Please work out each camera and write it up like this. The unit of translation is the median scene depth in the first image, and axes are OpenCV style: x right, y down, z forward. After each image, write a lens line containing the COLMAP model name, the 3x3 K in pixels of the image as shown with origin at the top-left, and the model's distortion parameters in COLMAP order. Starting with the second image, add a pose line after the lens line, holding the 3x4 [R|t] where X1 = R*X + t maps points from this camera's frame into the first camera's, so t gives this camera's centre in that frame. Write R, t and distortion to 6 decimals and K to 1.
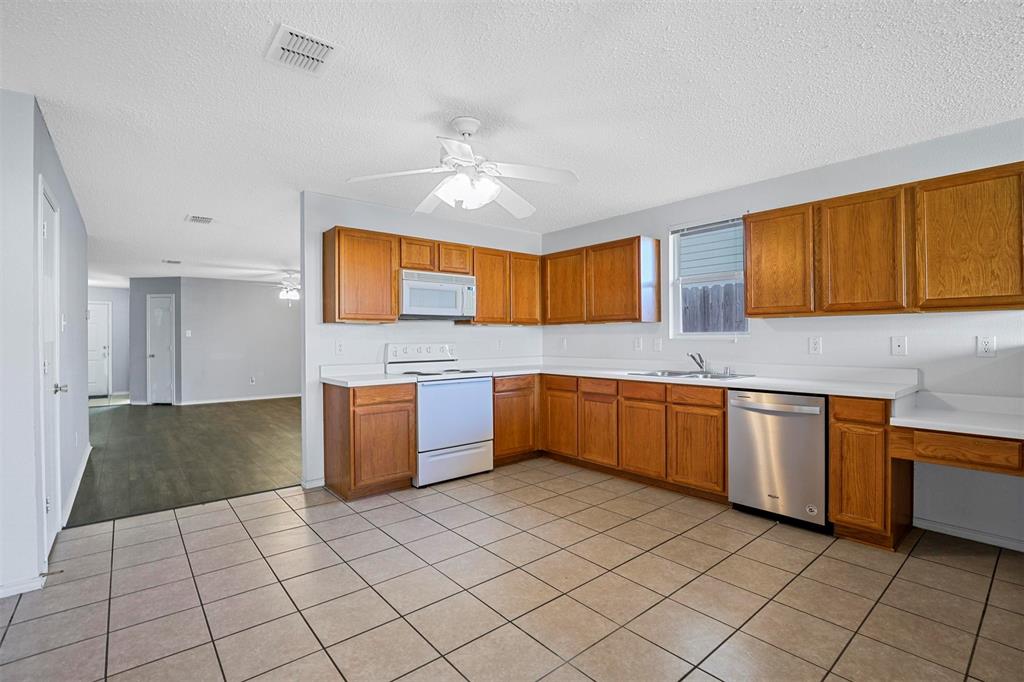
lens RADIAL K [[469.3, 0, 515.4], [0, 469.3, 340.6], [0, 0, 1]] dist [-0.030962, 0.001173]
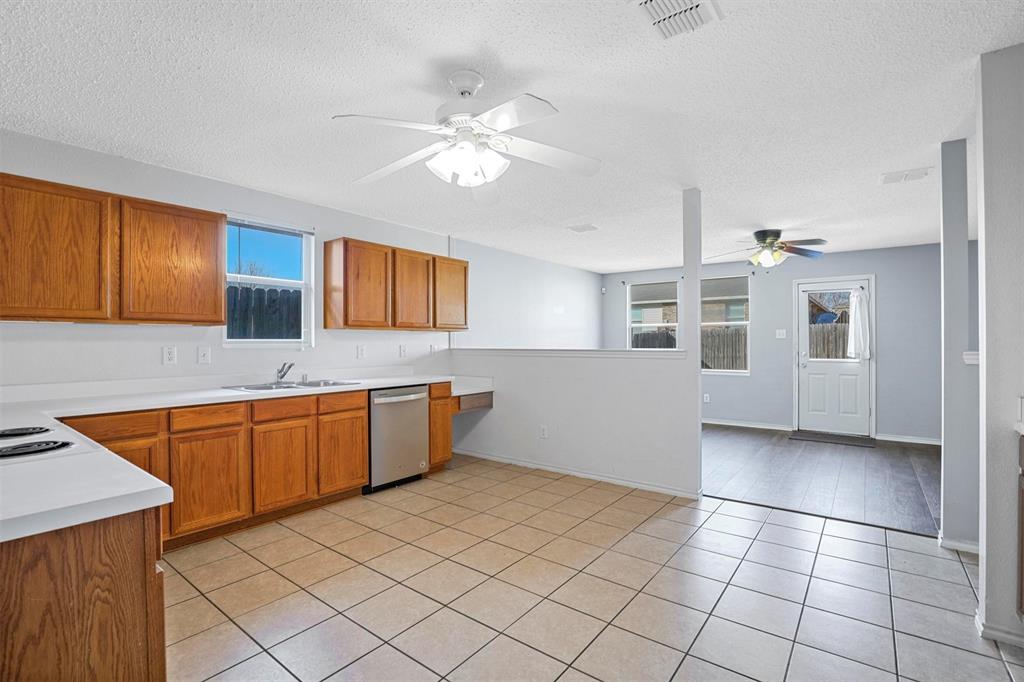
lens RADIAL K [[469.3, 0, 515.4], [0, 469.3, 340.6], [0, 0, 1]] dist [-0.030962, 0.001173]
pose [[-0.214672, 0.013370, 0.976595, -0.706114], [0.010958, 0.999876, -0.011280, -0.002612], [-0.976625, 0.008280, -0.214792, 0.836549]]
